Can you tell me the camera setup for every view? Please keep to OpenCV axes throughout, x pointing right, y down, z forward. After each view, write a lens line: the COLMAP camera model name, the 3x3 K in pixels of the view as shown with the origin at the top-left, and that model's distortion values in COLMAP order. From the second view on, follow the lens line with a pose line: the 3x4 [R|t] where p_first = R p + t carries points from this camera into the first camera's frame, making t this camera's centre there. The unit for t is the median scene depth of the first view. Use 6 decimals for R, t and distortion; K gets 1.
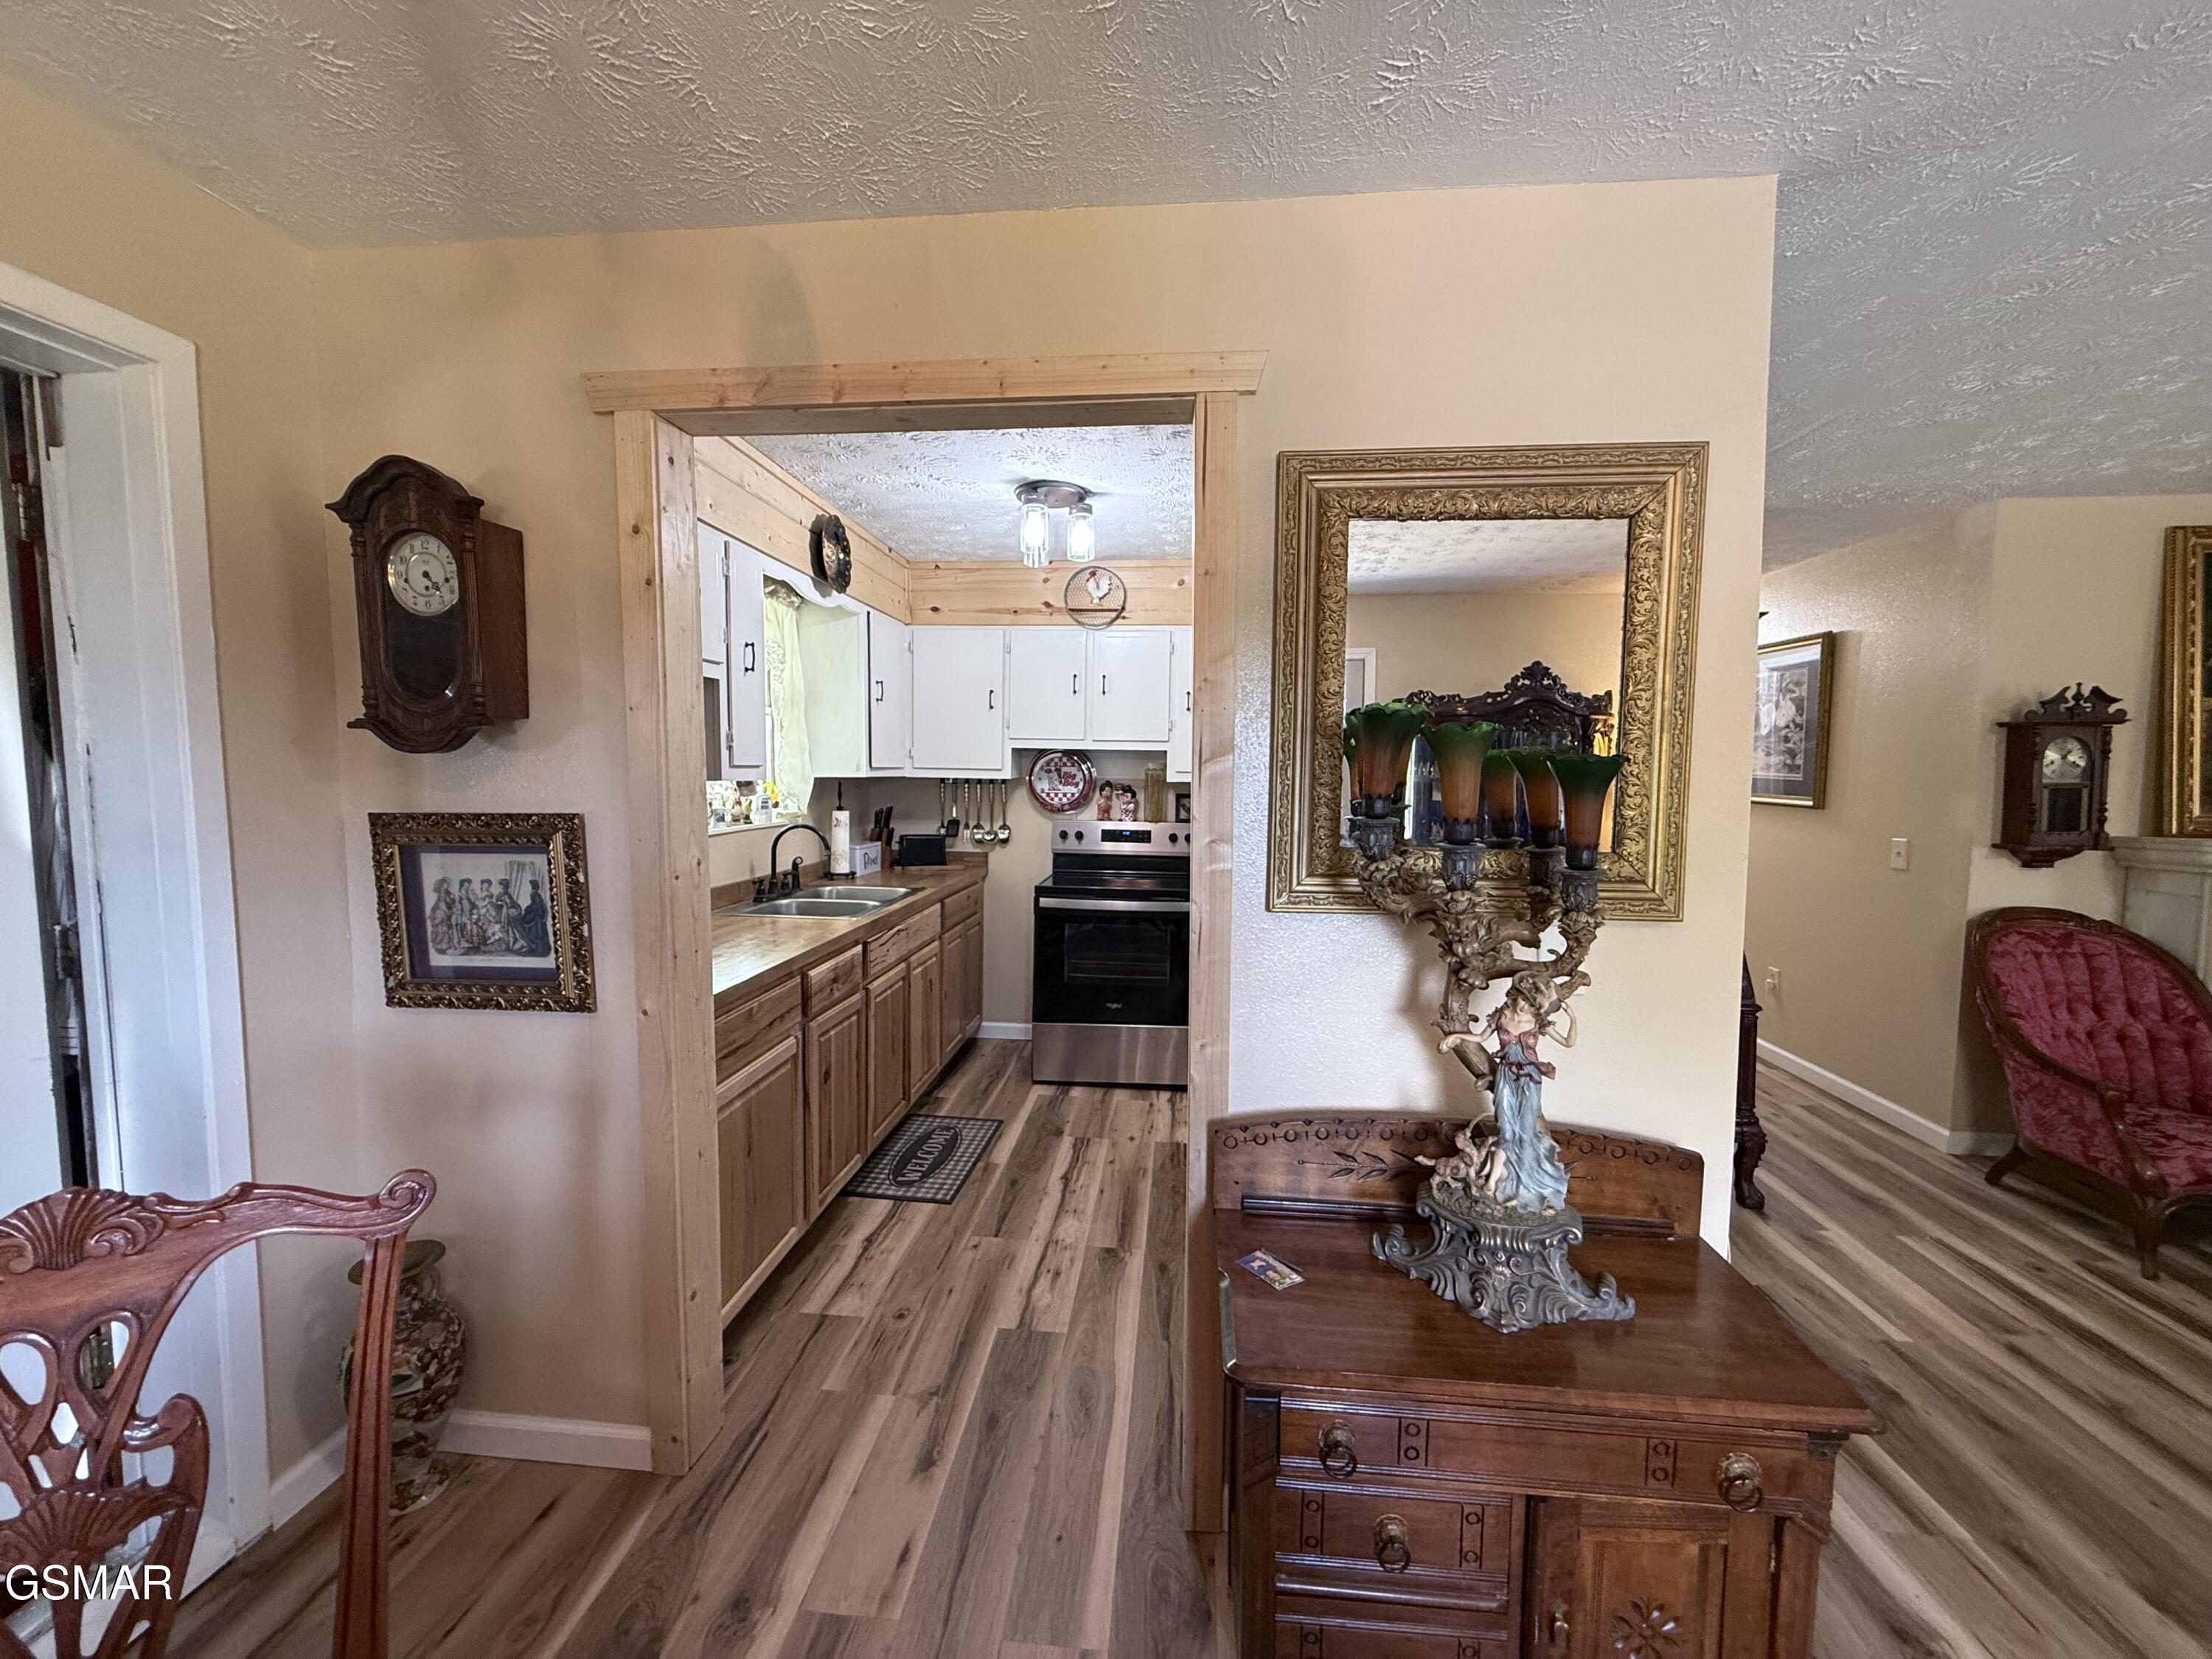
lens RADIAL K [[884.7, 0, 1102.1], [0, 884.7, 830.8], [0, 0, 1]] dist [0.001380, 0.000424]
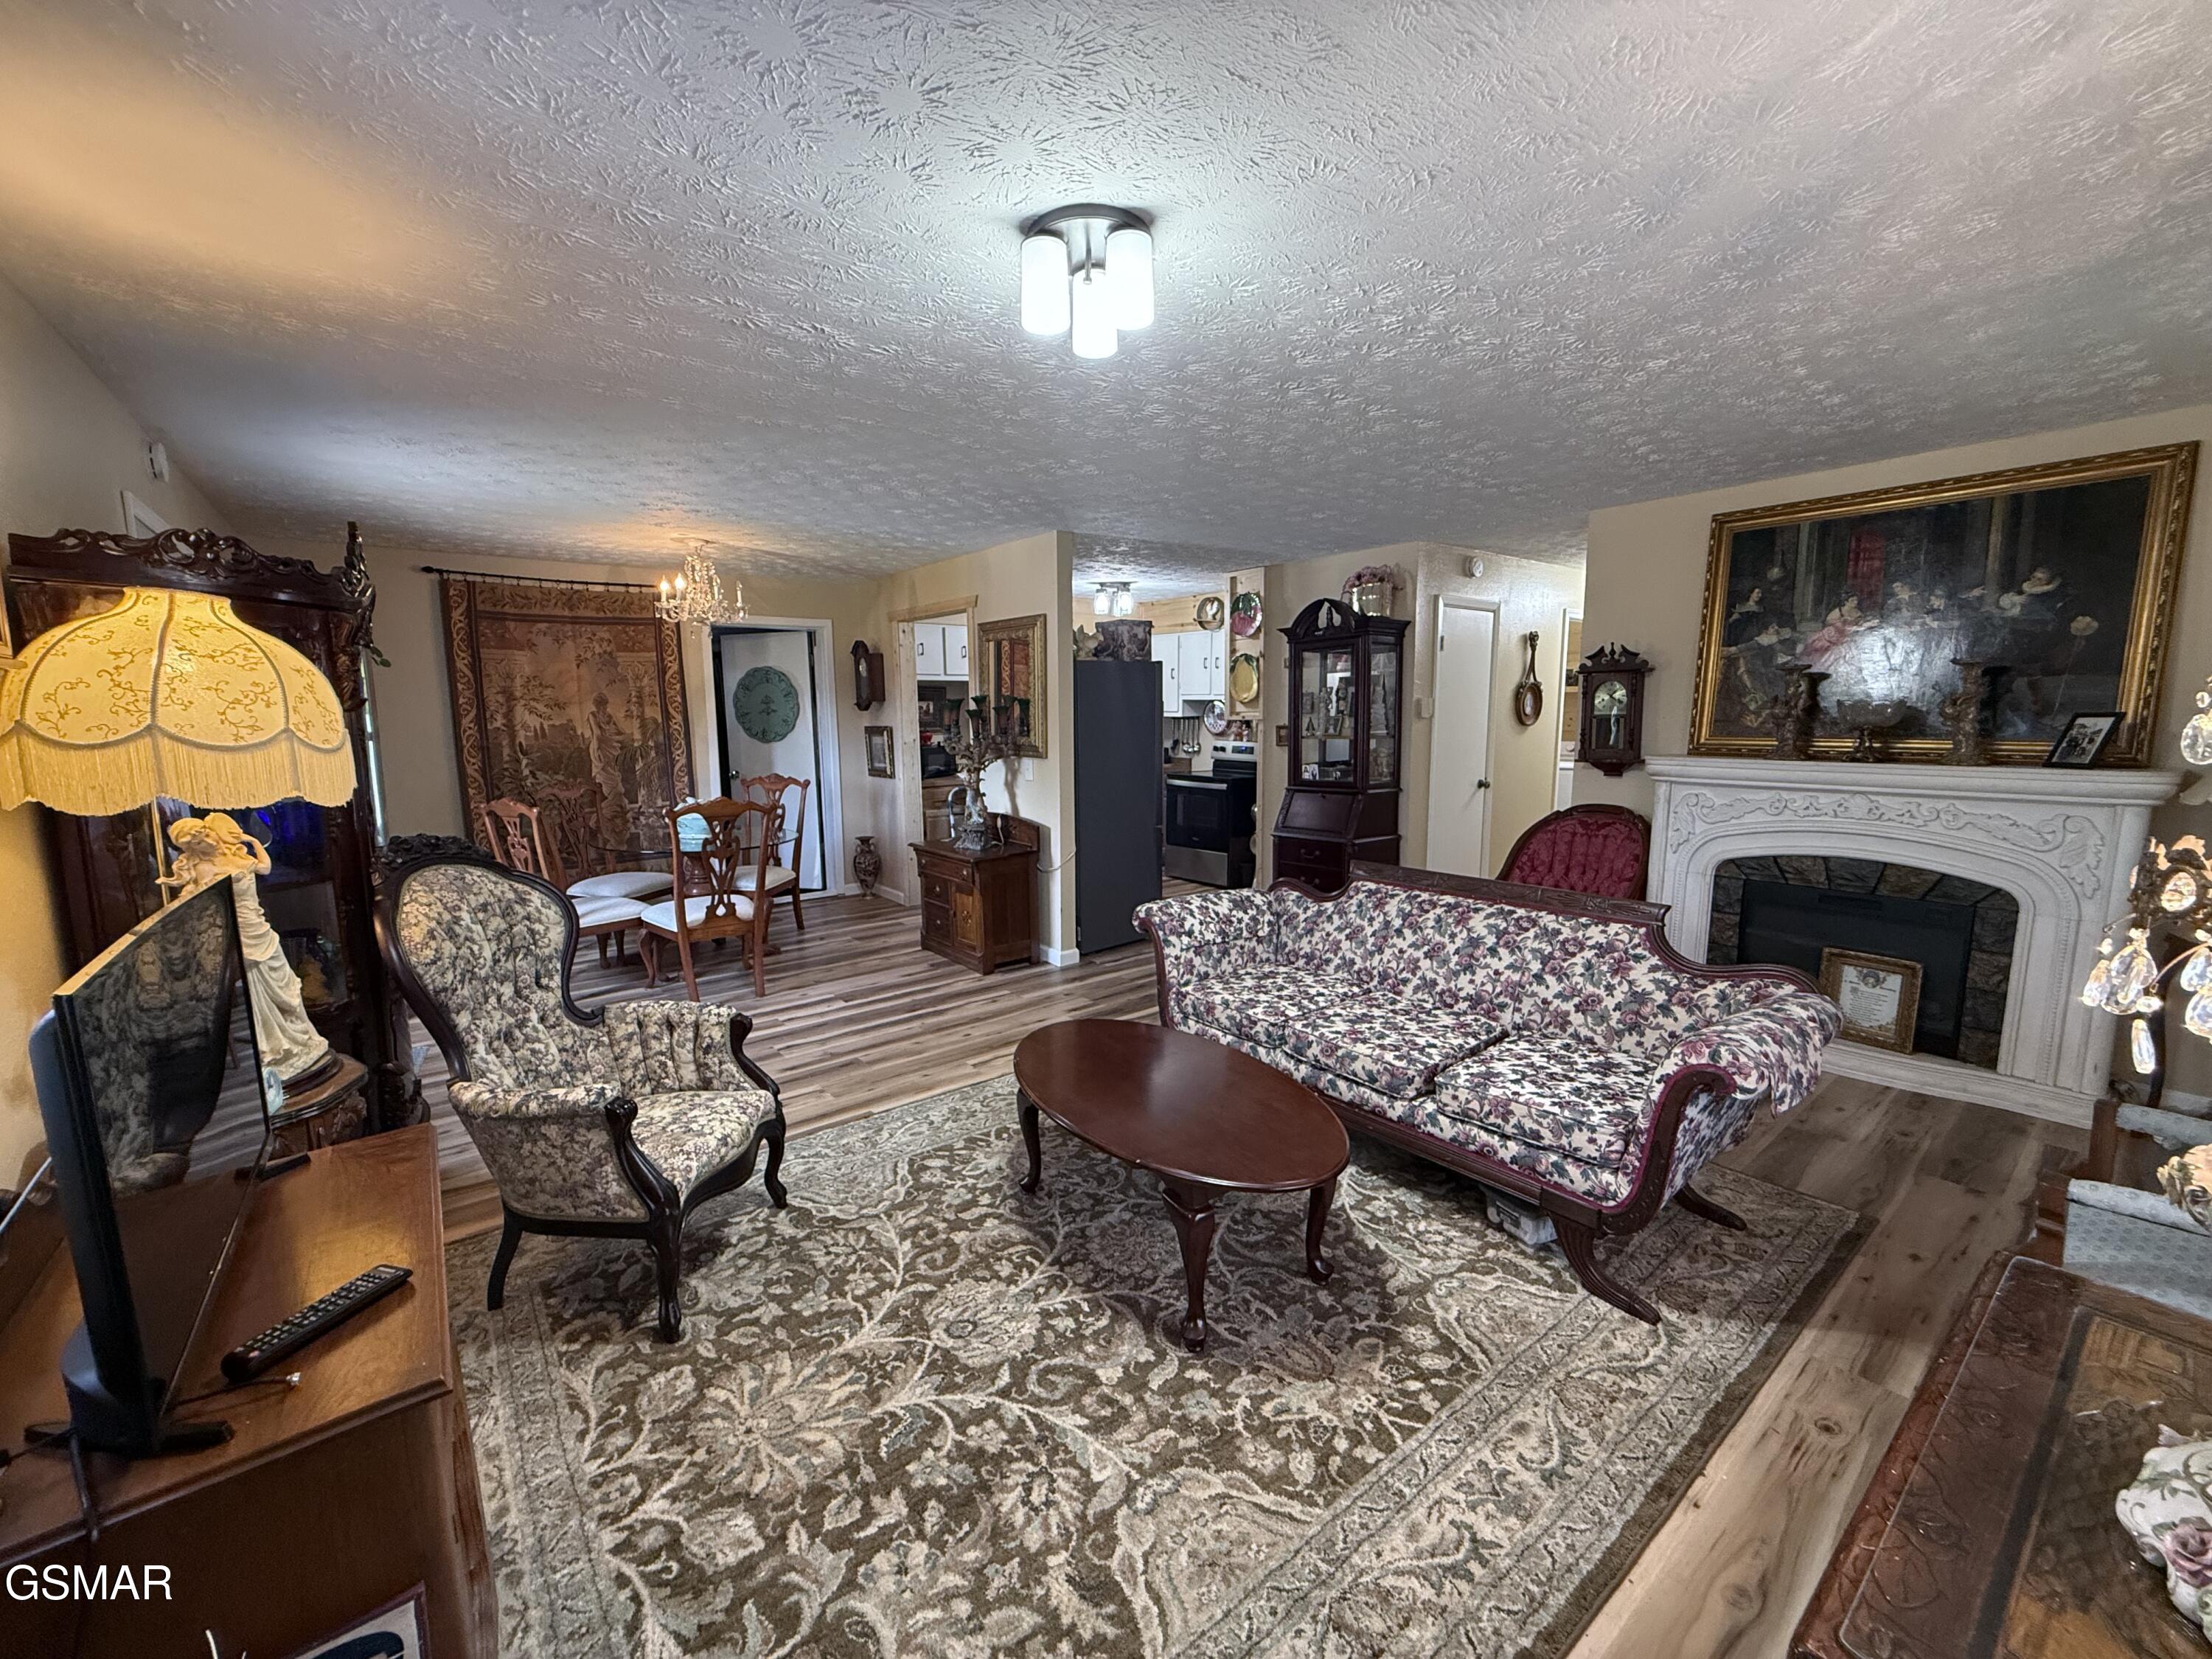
lens RADIAL K [[884.7, 0, 1103.2], [0, 884.7, 827.2], [0, 0, 1]] dist [0.001380, 0.000424]
pose [[0.691809, 0.082692, -0.717330, 1.557724], [-0.038079, 0.996217, 0.078117, 0.044718], [0.721076, -0.026726, 0.692341, -0.551088]]
